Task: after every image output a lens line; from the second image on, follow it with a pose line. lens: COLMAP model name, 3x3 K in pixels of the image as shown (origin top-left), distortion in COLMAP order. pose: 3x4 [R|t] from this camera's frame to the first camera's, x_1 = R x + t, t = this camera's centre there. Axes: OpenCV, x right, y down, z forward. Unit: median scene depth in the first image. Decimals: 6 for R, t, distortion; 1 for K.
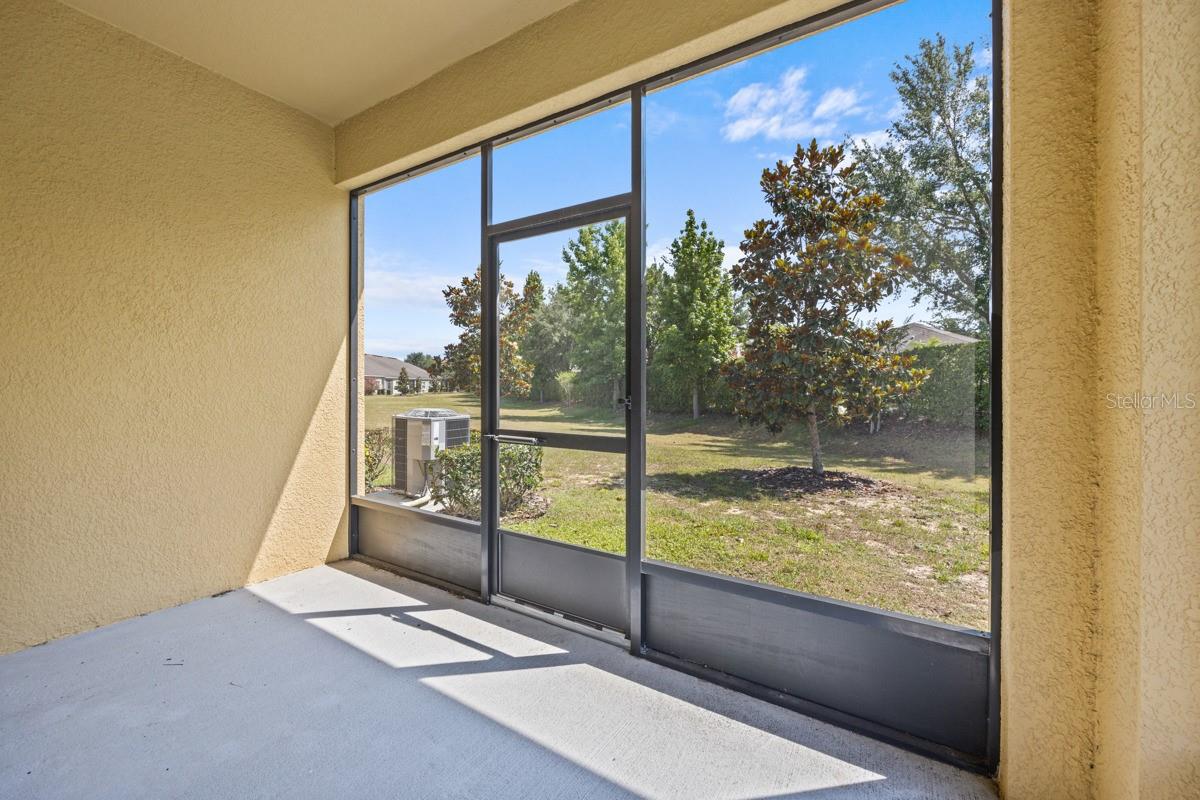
lens RADIAL K [[491.5, 0, 593.2], [0, 491.5, 393.2], [0, 0, 1]] dist [-0.001704, -0.000034]
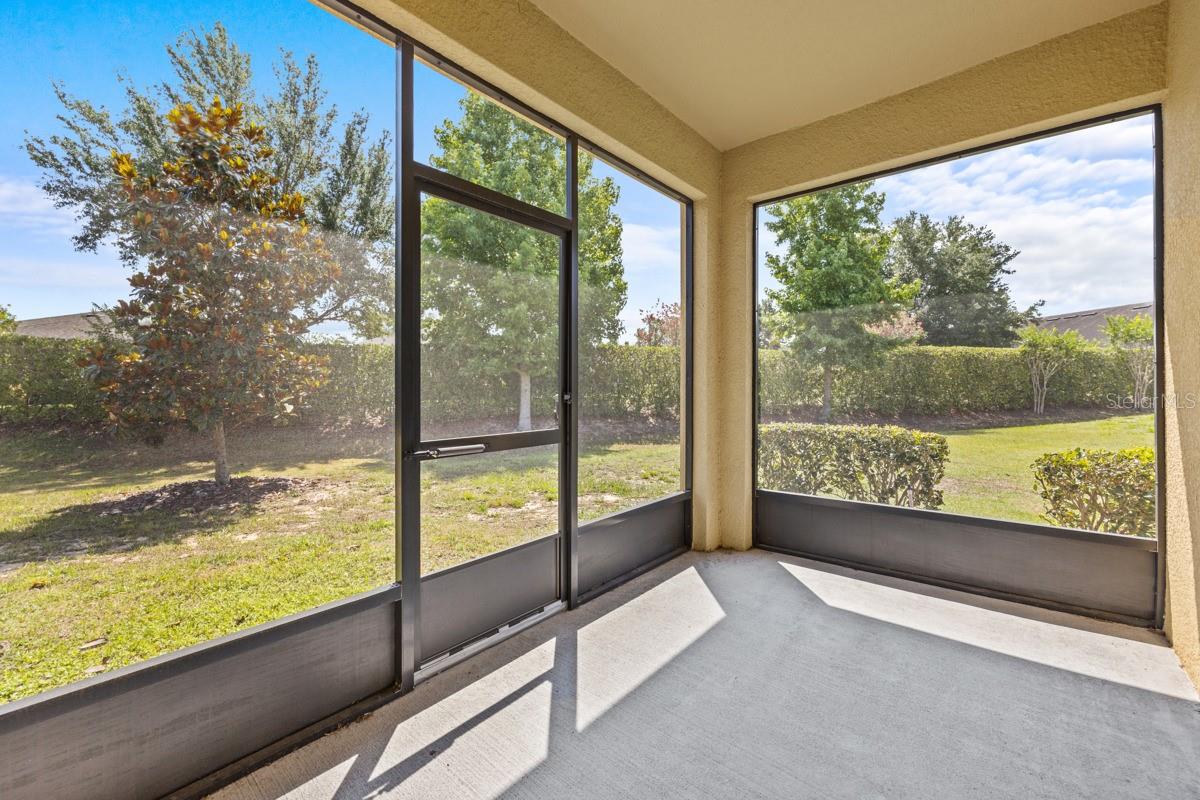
lens RADIAL K [[491.5, 0, 593.5], [0, 491.5, 390.5], [0, 0, 1]] dist [-0.001704, -0.000034]
pose [[0.122701, -0.012250, 0.992368, -1.041489], [0.012919, 0.999859, 0.010746, -0.009724], [-0.992360, 0.011502, 0.122842, 0.761905]]
